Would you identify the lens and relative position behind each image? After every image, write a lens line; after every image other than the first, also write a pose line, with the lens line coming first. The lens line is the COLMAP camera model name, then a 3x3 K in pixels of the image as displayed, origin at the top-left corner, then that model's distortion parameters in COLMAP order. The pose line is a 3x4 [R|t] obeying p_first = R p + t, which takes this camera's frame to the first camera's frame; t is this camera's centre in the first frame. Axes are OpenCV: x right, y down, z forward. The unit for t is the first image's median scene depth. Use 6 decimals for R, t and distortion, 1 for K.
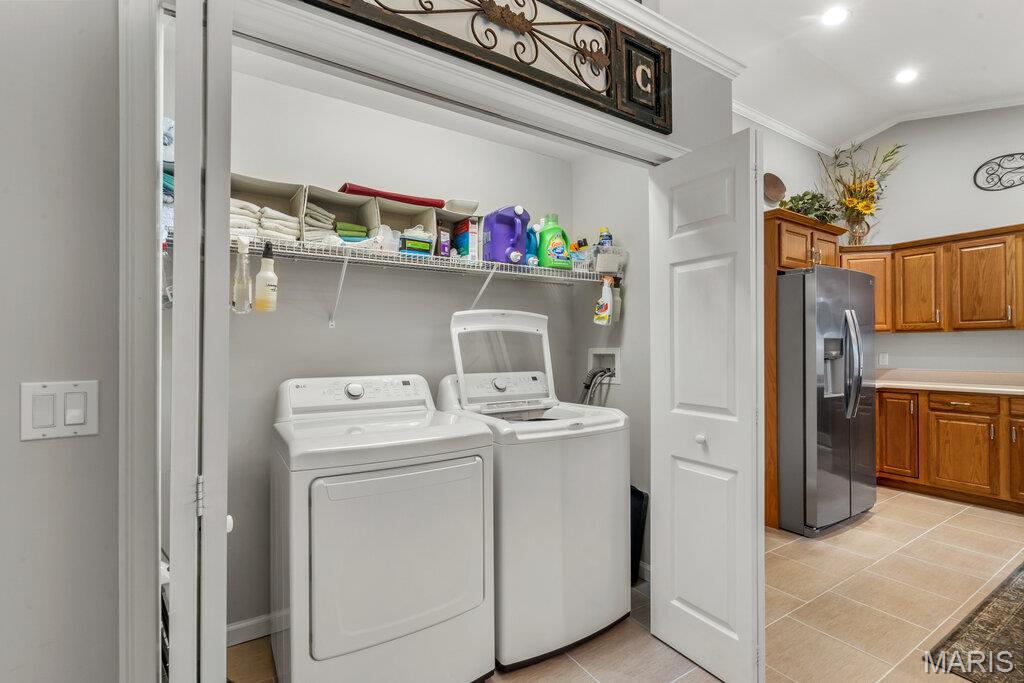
lens RADIAL K [[464.0, 0, 512.9], [0, 464.0, 346.4], [0, 0, 1]] dist [-0.005630, 0.002213]
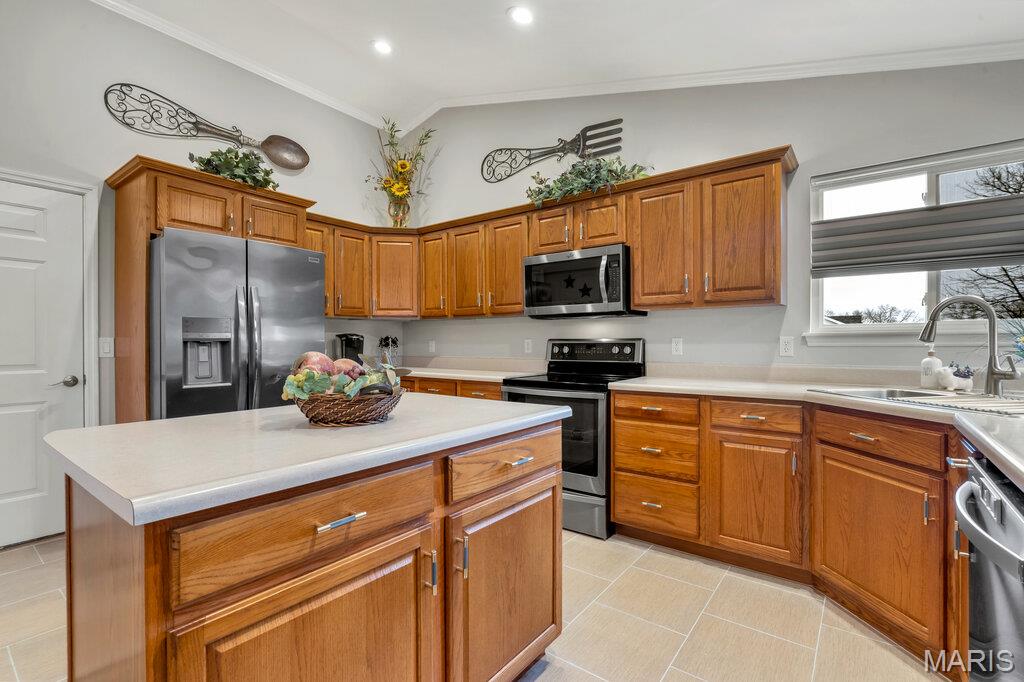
lens RADIAL K [[464.0, 0, 517.2], [0, 464.0, 343.2], [0, 0, 1]] dist [-0.005630, 0.002213]
pose [[0.934352, 0.000514, 0.356351, 0.757792], [-0.004372, 0.999940, 0.010022, 0.011991], [-0.356325, -0.010922, 0.934298, 0.007811]]
